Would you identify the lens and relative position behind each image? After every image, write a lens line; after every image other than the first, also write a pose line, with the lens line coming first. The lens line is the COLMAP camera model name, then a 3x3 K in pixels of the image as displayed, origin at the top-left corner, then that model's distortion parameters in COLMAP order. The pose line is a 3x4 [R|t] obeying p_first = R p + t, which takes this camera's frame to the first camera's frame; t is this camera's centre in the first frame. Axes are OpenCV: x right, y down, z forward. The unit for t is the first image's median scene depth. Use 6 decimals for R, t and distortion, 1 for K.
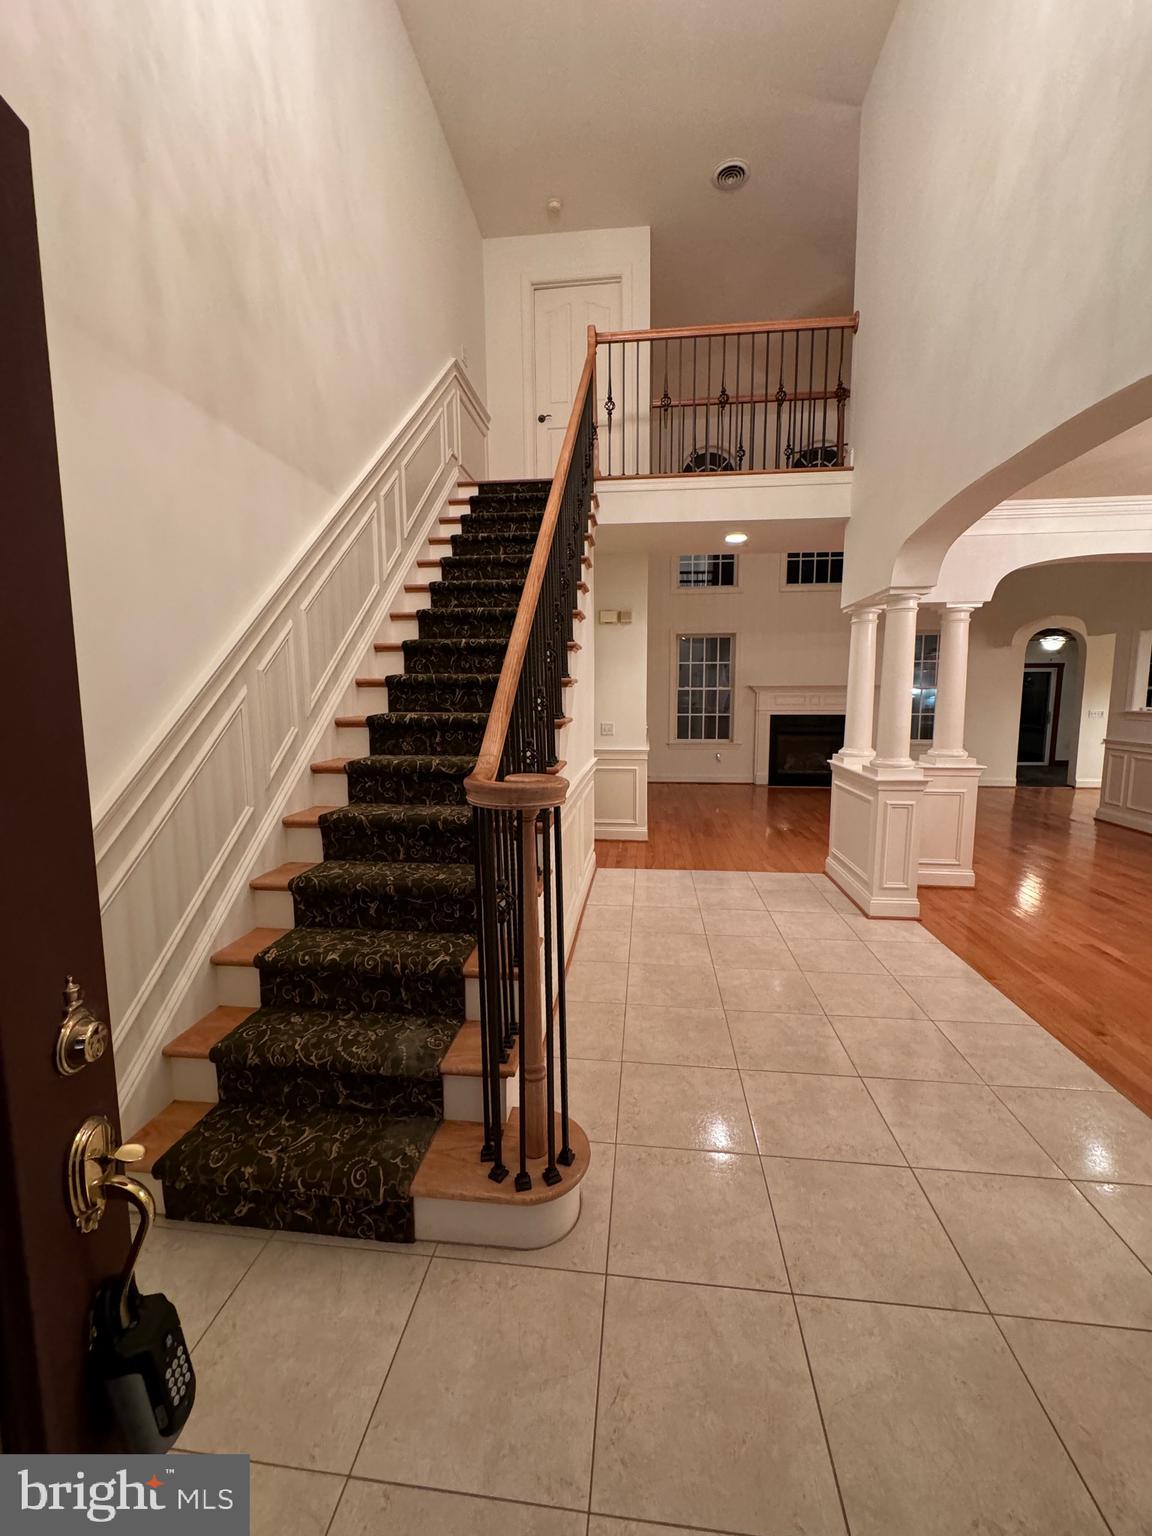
lens RADIAL K [[608.4, 0, 576.0], [0, 608.4, 768.0], [0, 0, 1]] dist [-0.003126, -0.000213]
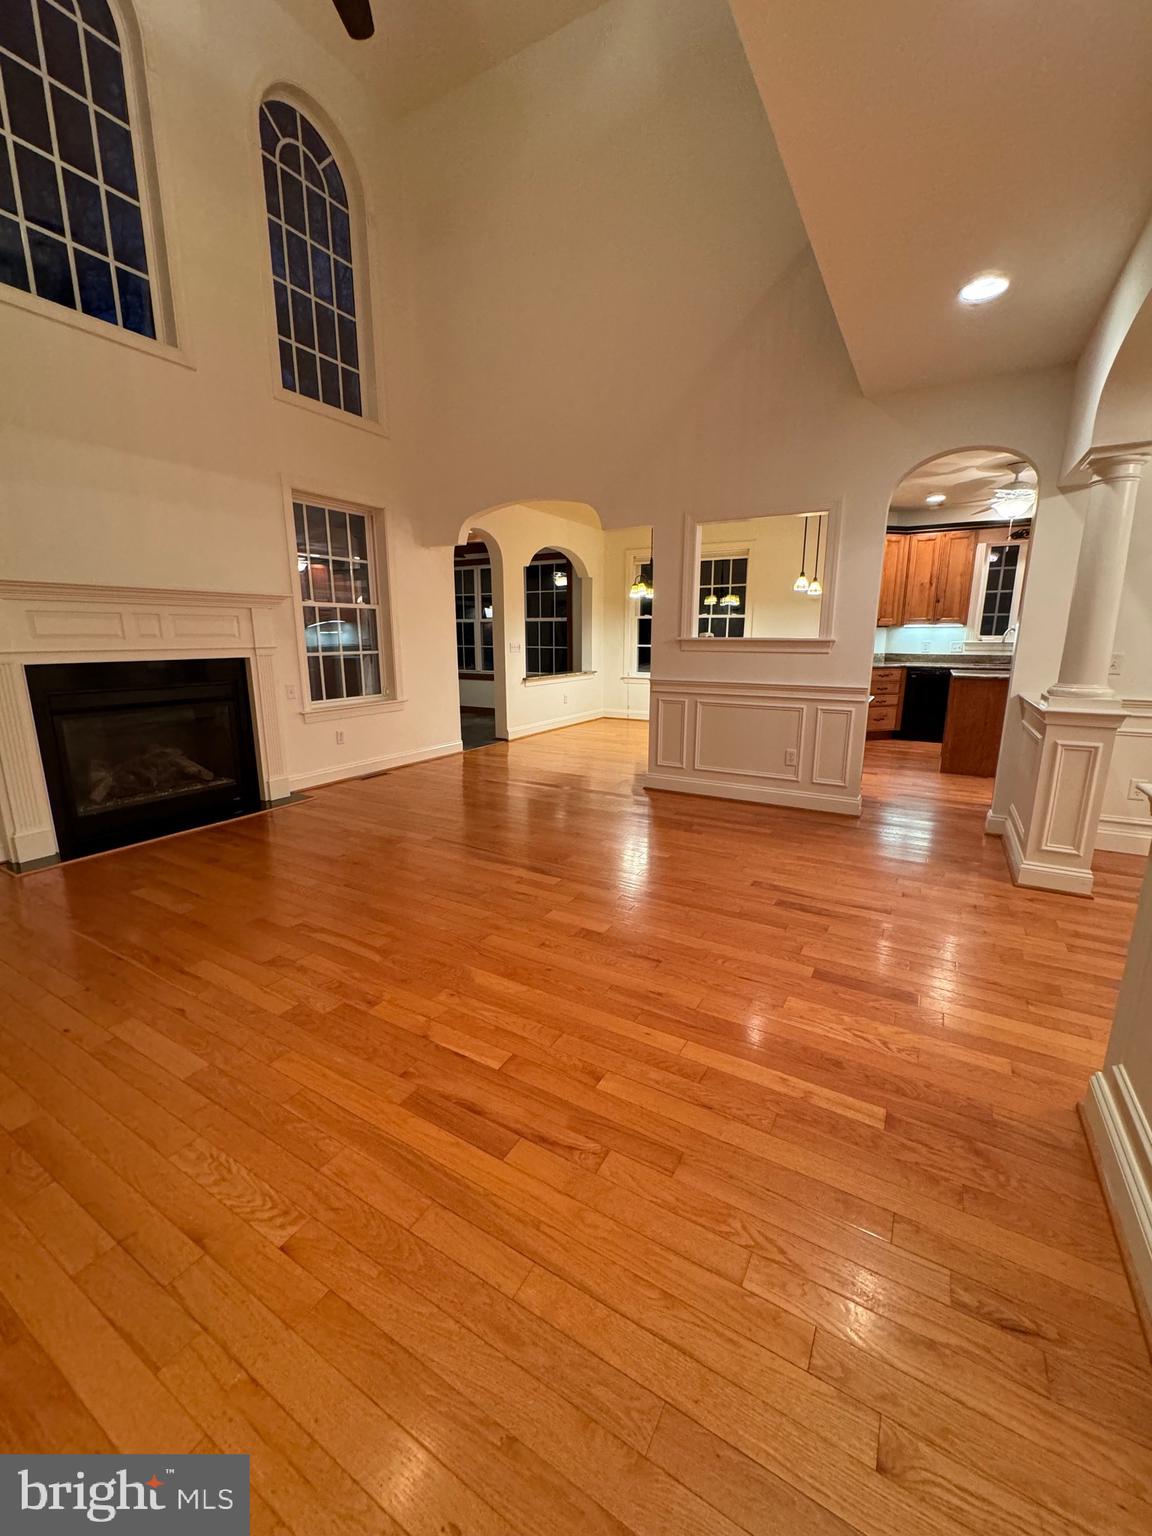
lens RADIAL K [[612.4, 0, 577.7], [0, 612.4, 765.5], [0, 0, 1]] dist [-0.001469, 0.000231]
pose [[0.401446, -0.187171, 0.896554, 0.117291], [0.111342, 0.981609, 0.155073, -0.049026], [-0.909090, 0.037571, 0.414903, 0.553739]]
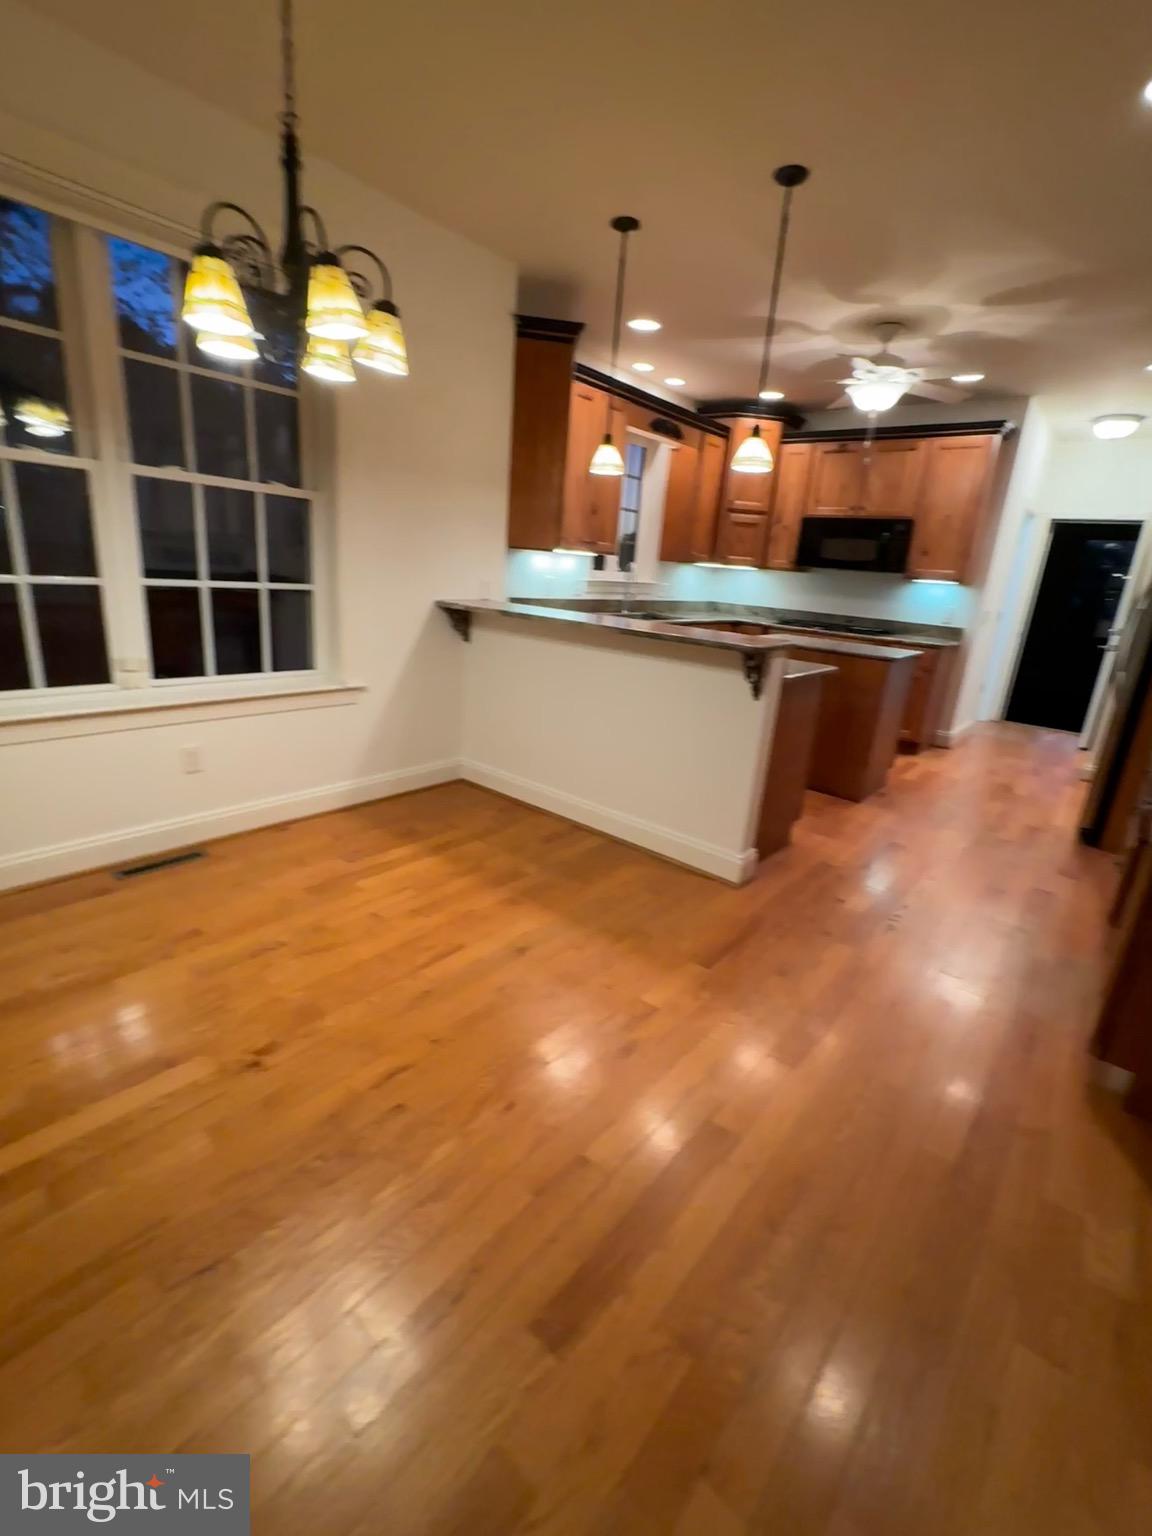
lens RADIAL K [[674.5, 0, 574.8], [0, 674.5, 766.1], [0, 0, 1]] dist [-0.002144, -0.000020]
pose [[-0.833308, -0.211368, 0.510804, 0.731989], [0.000549, 0.923699, 0.383118, -0.099603], [-0.552808, 0.319536, -0.769610, 0.910910]]
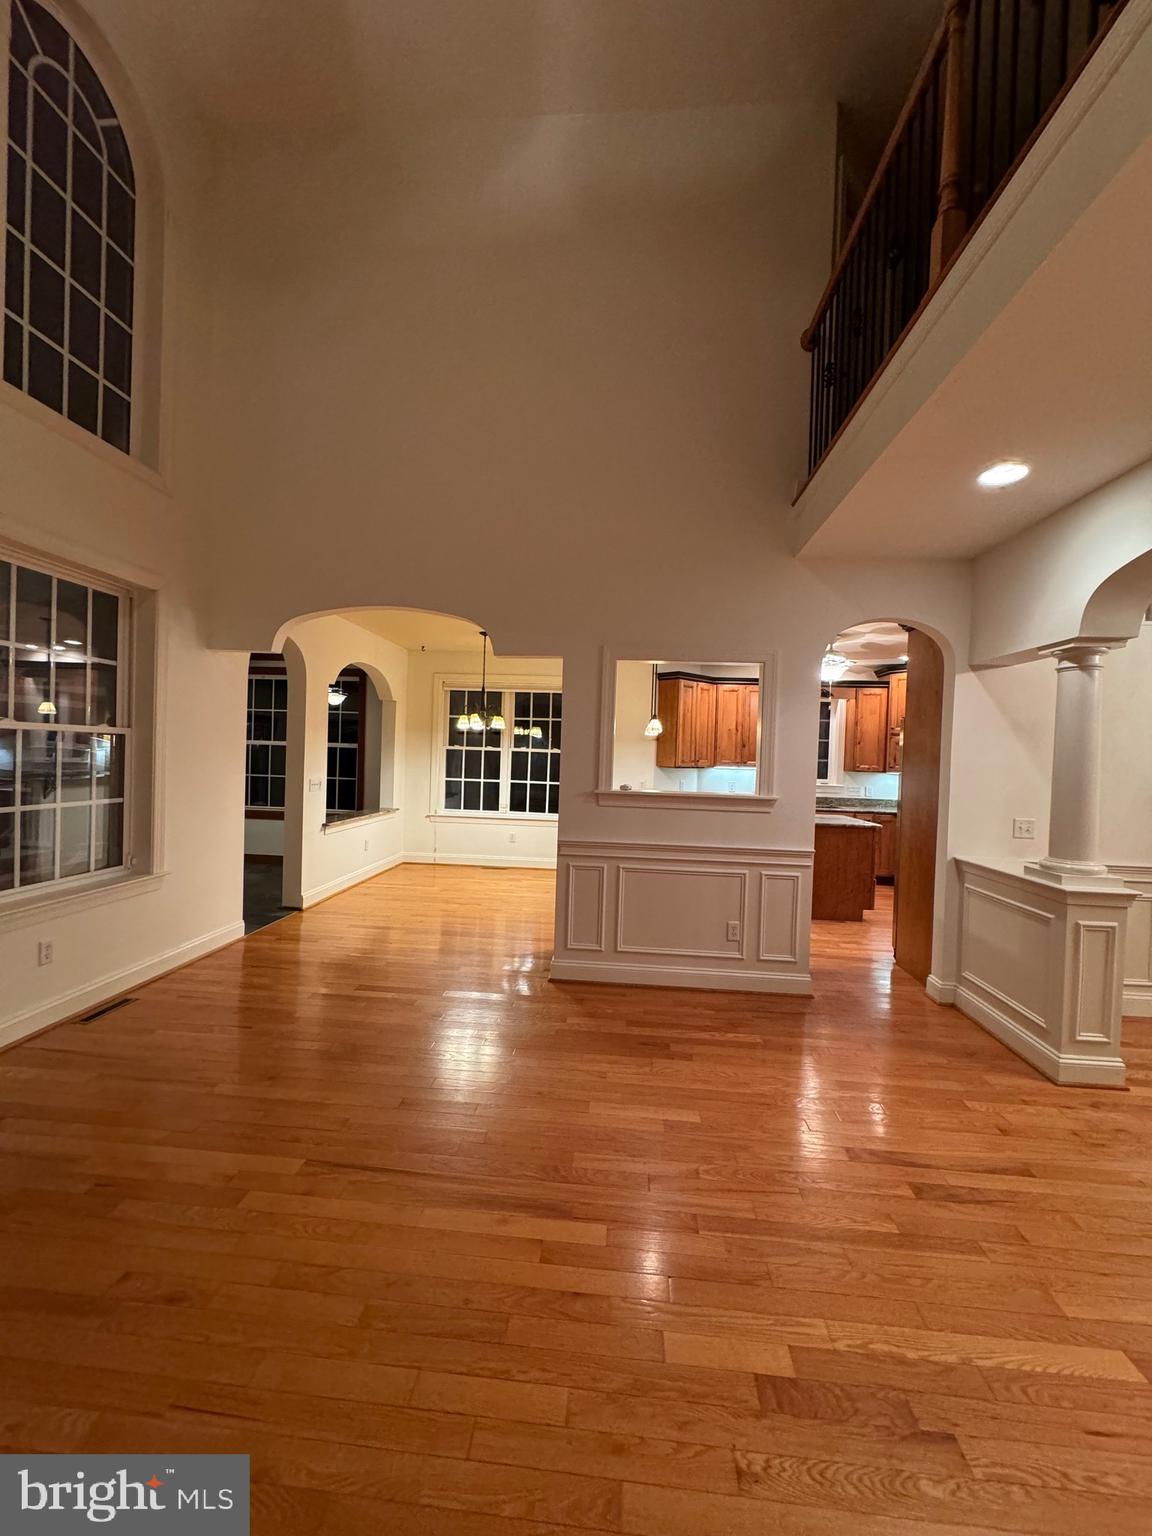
lens RADIAL K [[608.4, 0, 576.0], [0, 608.4, 768.0], [0, 0, 1]] dist [-0.003126, -0.000213]
pose [[-0.032844, -0.015418, 0.999342, 0.210996], [0.091005, 0.995681, 0.018352, -0.088005], [-0.995309, 0.091548, -0.031299, 0.706414]]
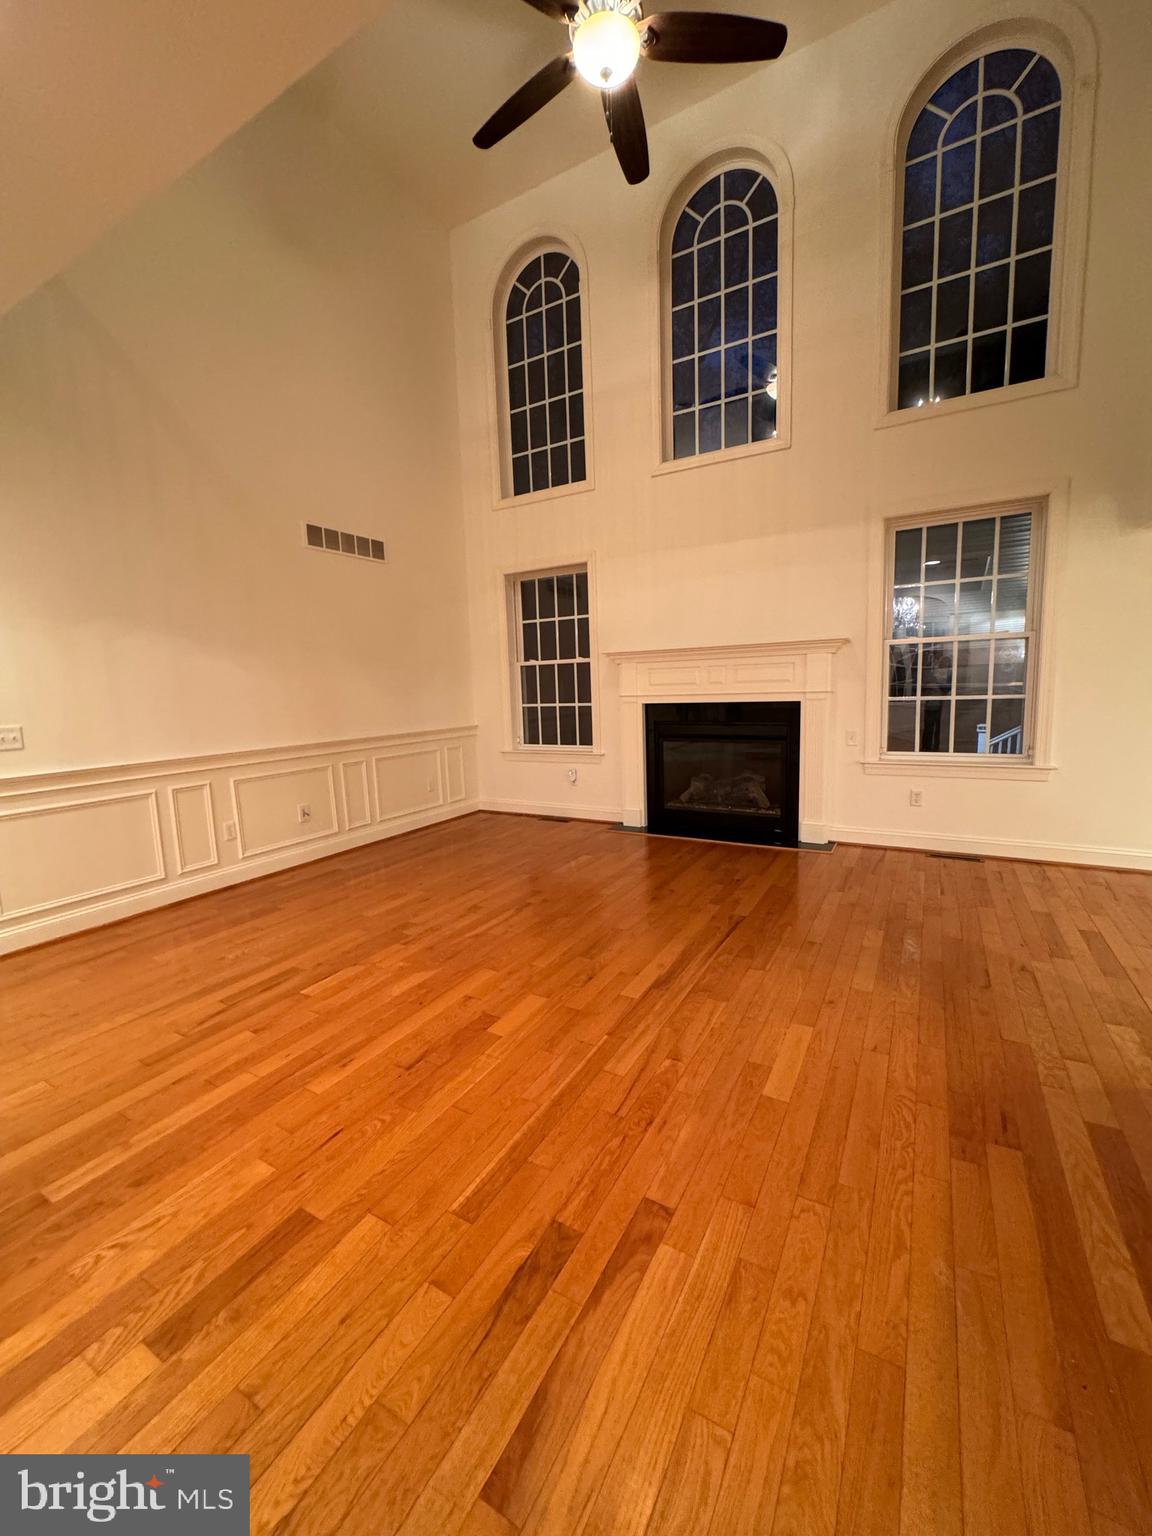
lens RADIAL K [[613.2, 0, 577.3], [0, 613.2, 765.0], [0, 0, 1]] dist [-0.000159, -0.000228]
pose [[0.918203, 0.025948, -0.395259, 0.482154], [-0.020615, 0.999630, 0.017736, -0.039827], [0.395573, -0.008137, 0.918398, 0.455179]]
